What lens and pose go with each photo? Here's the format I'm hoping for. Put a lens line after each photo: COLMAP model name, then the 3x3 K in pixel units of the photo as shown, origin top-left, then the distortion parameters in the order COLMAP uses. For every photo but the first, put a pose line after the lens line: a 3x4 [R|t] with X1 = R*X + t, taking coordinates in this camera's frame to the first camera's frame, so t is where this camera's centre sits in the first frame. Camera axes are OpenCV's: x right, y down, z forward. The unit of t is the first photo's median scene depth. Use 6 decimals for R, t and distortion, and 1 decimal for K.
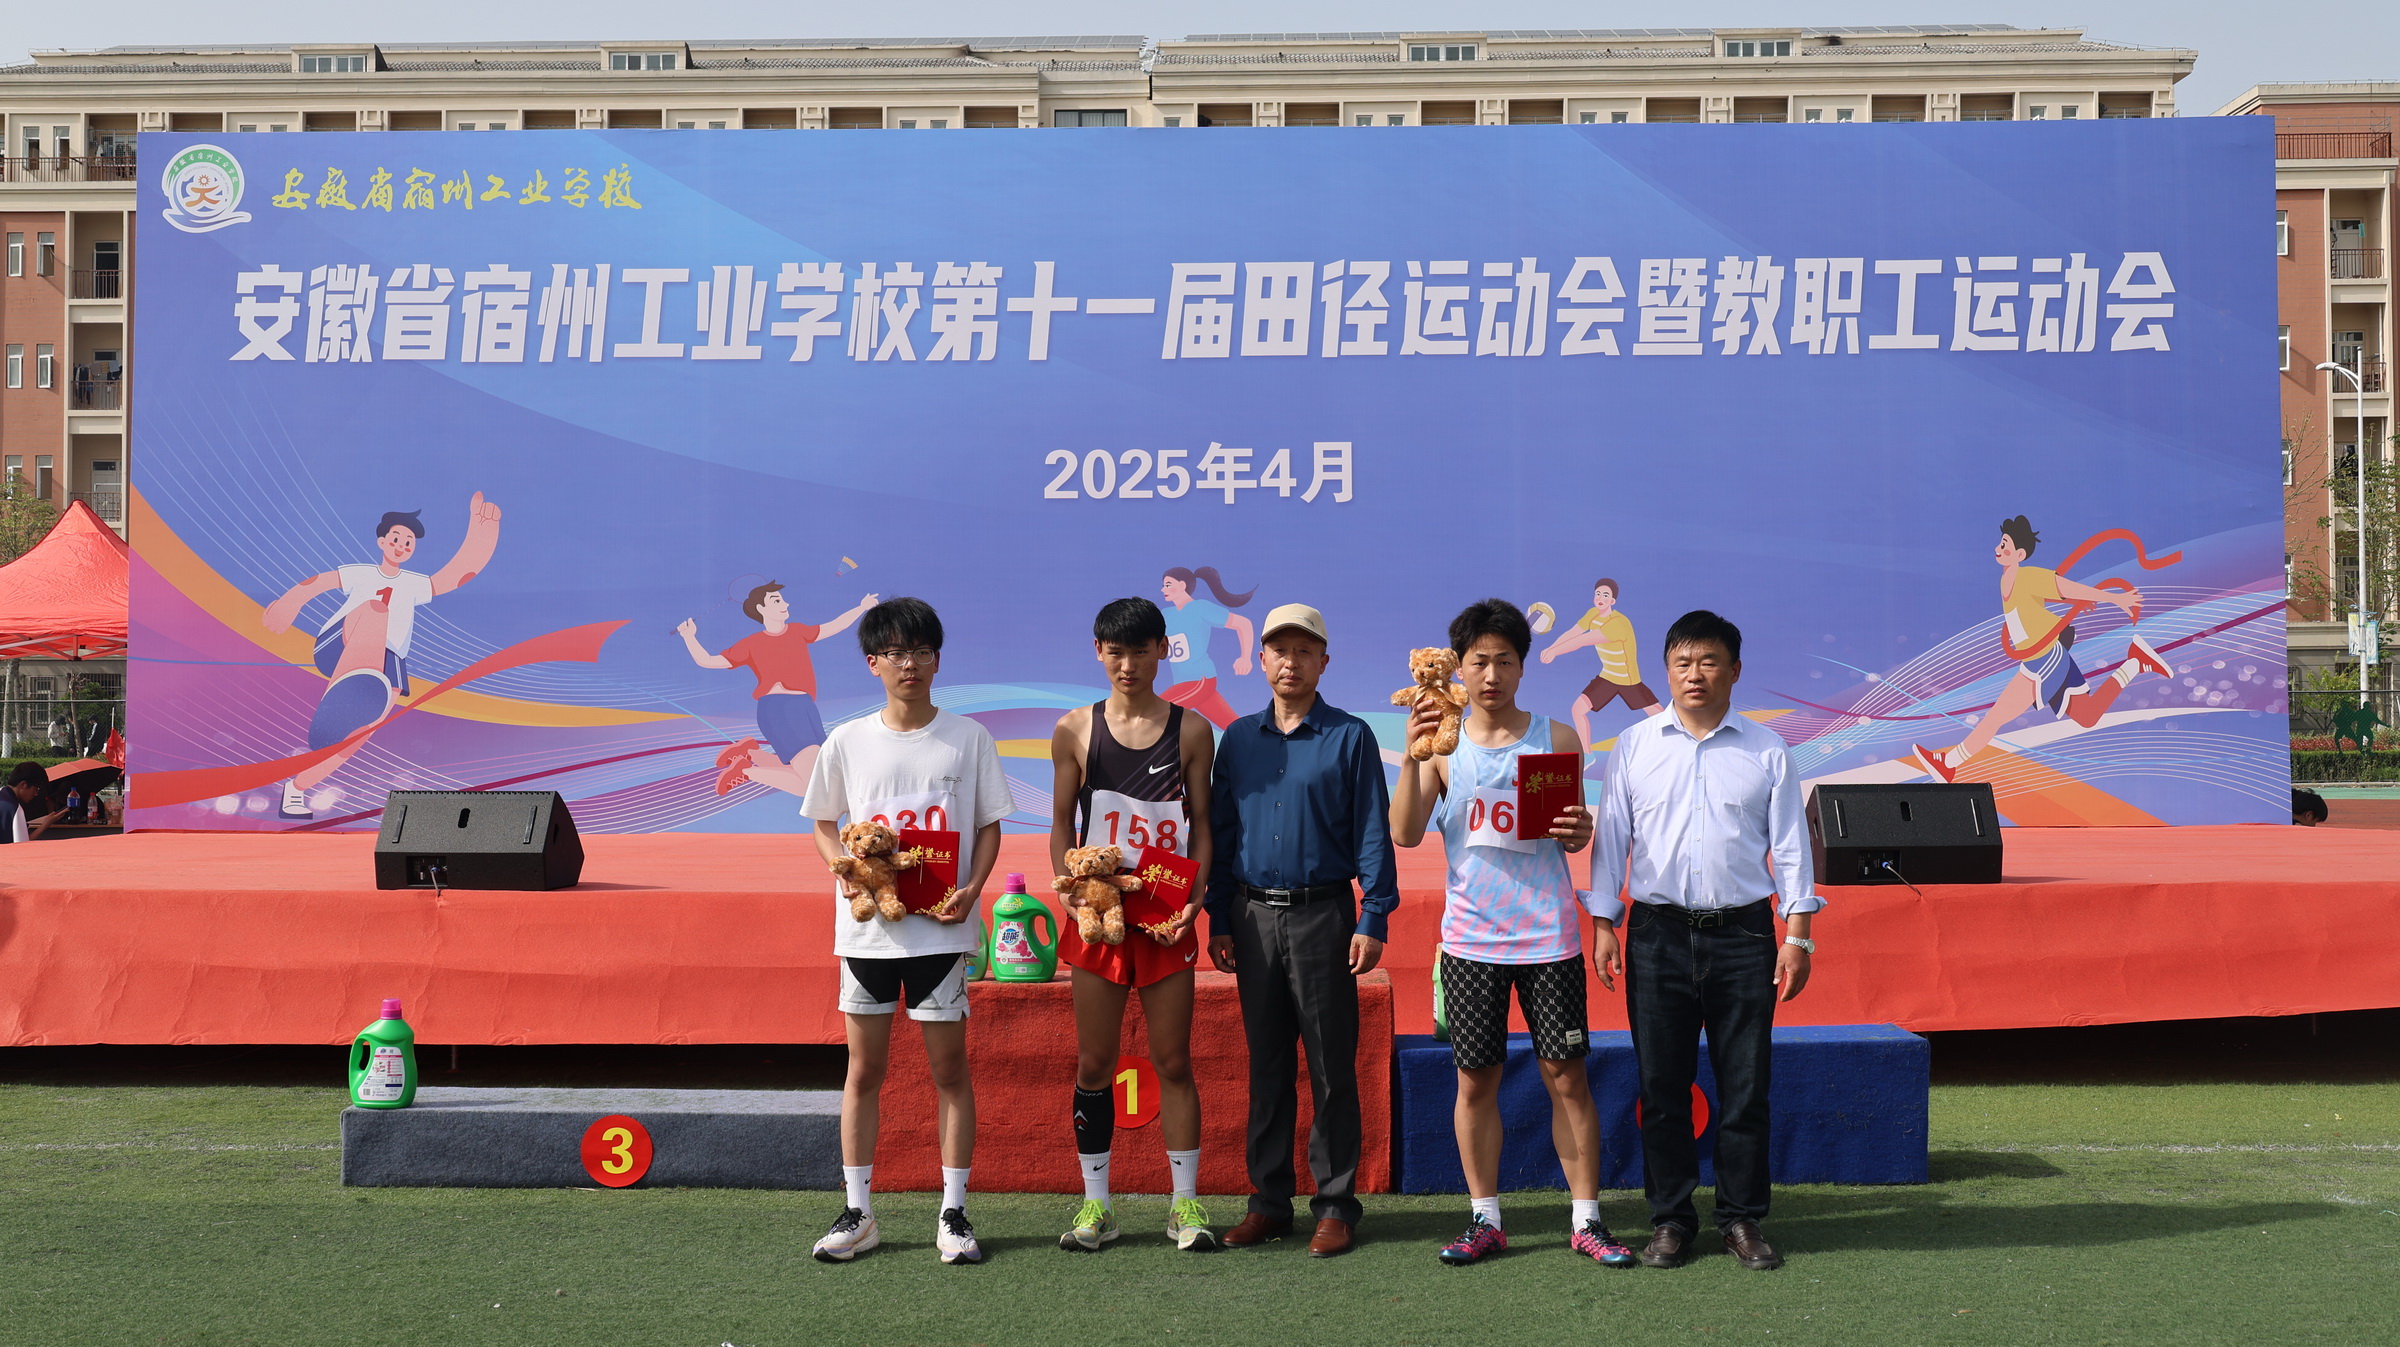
lens RADIAL K [[2713.8, 0, 1200.0], [0, 2713.8, 673.5], [0, 0, 1]] dist [-0.294395, 0.135812]
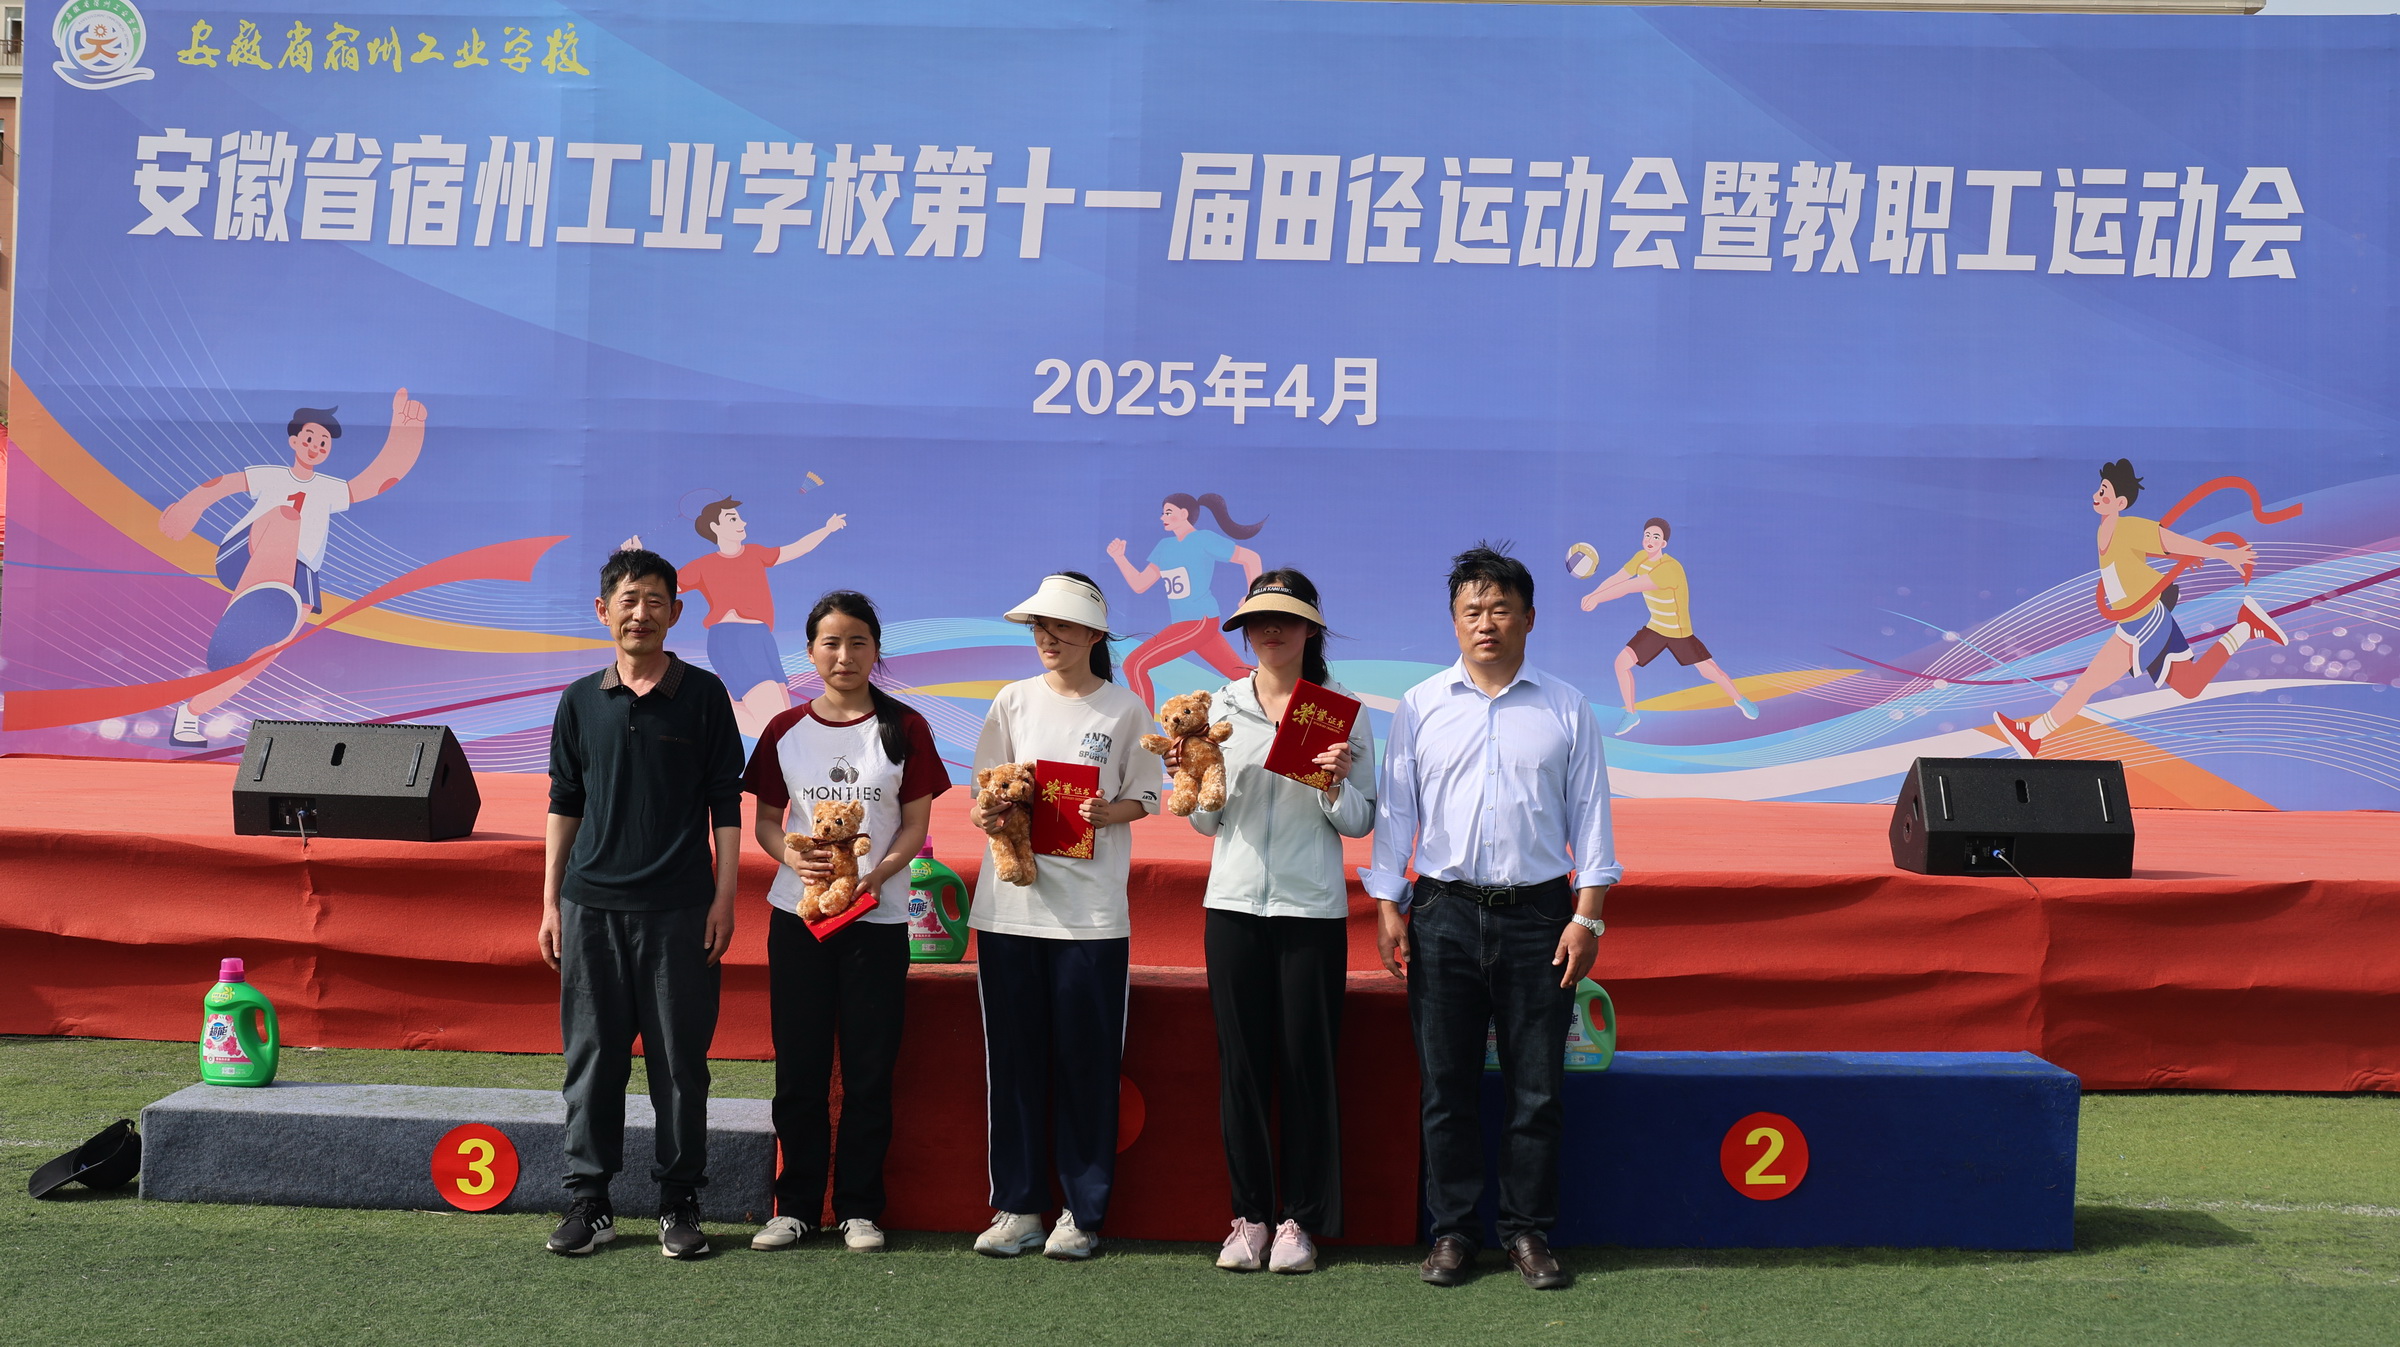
lens RADIAL K [[1735.0, 0, 1163.9], [0, 1735.0, 566.4], [0, 0, 1]] dist [0.004045, 0.005235]
pose [[0.999591, 0.026214, -0.011407, -0.006064], [-0.026451, 0.999426, -0.021172, -0.002632], [0.010845, 0.021465, 0.999711, 0.416800]]
